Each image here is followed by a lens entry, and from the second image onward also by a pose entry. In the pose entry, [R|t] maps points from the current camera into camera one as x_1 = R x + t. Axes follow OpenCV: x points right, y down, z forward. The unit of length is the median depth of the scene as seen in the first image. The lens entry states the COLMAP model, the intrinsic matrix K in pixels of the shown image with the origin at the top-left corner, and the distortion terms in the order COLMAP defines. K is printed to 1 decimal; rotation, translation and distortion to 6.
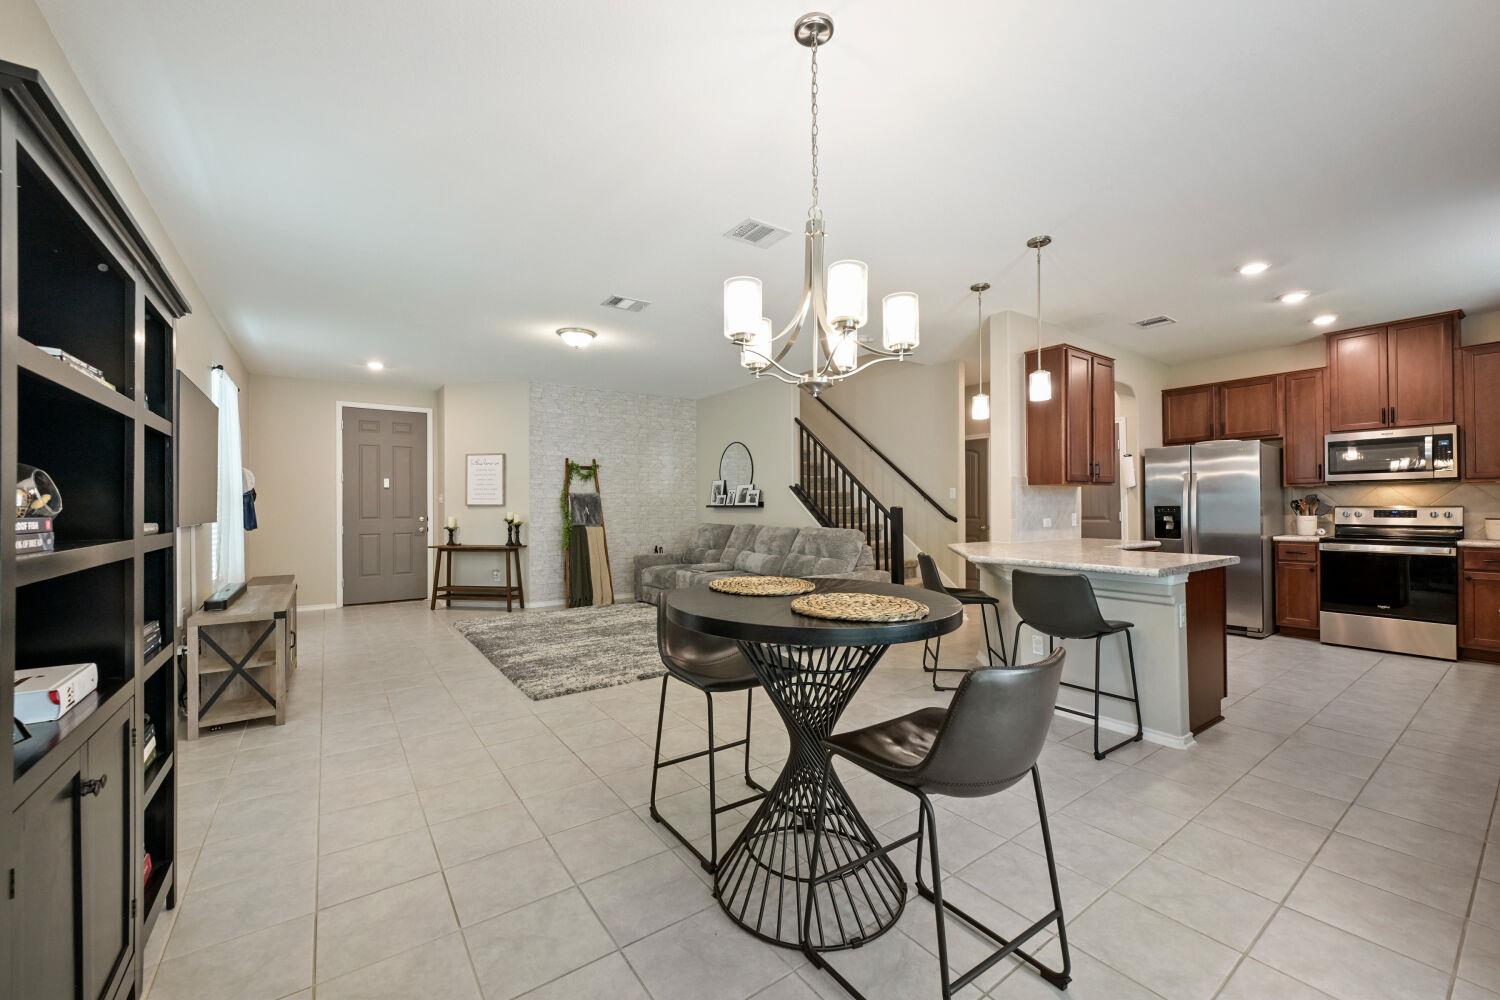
lens RADIAL K [[589.3, 0, 749.2], [0, 589.3, 505.2], [0, 0, 1]] dist [-0.002900, 0.000529]
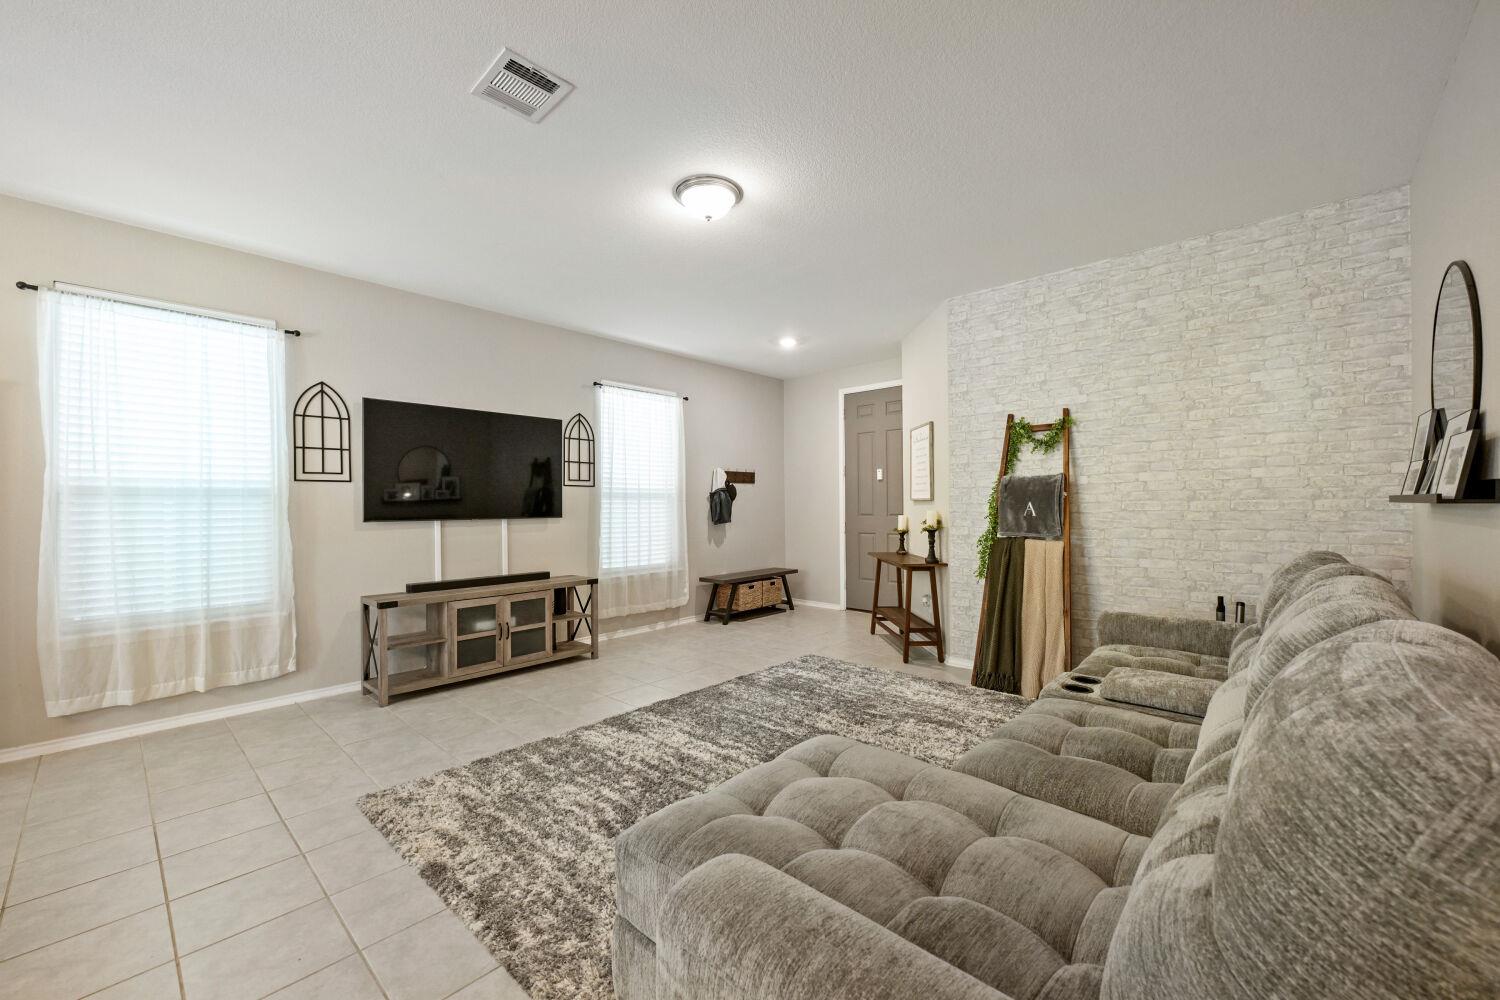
lens RADIAL K [[589.3, 0, 752.6], [0, 589.3, 502.4], [0, 0, 1]] dist [-0.002900, 0.000529]
pose [[0.210184, 0.000939, -0.977661, 0.242387], [0.008622, 0.999959, 0.002815, -0.000145], [0.977624, -0.009021, 0.210167, 0.853362]]
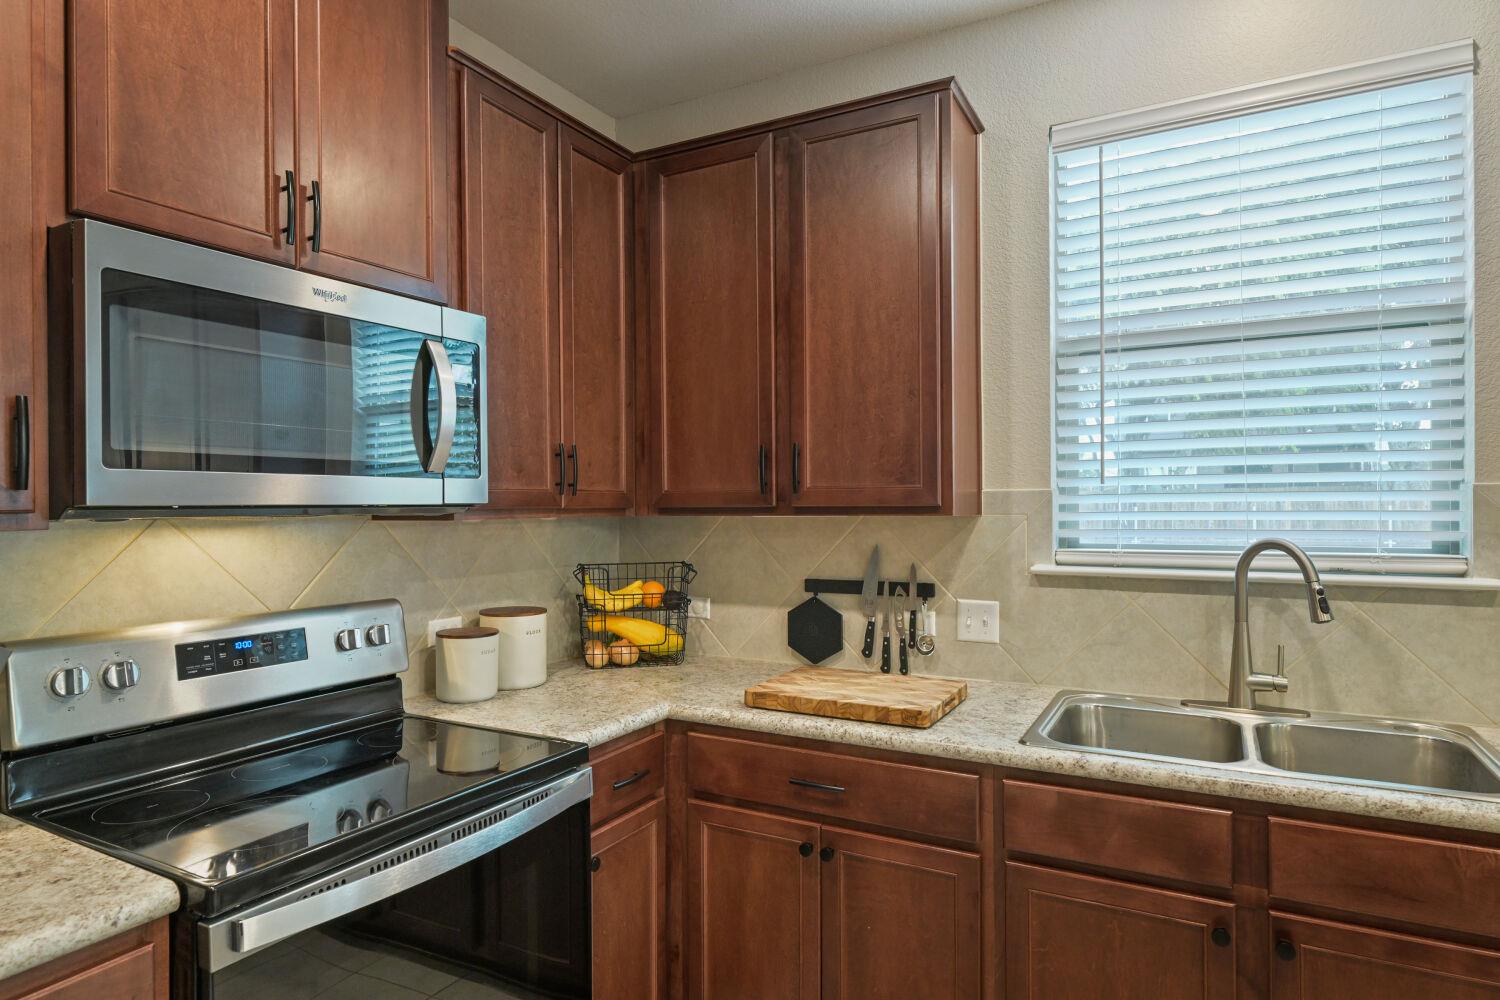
lens RADIAL K [[852.1, 0, 751.8], [0, 852.1, 504.2], [0, 0, 1]] dist [-0.014599, 0.001689]
pose [[-0.436328, 0.009006, 0.899742, 0.650684], [0.004754, 0.999959, -0.007704, -0.036015], [-0.899775, 0.000916, -0.436353, 0.880297]]
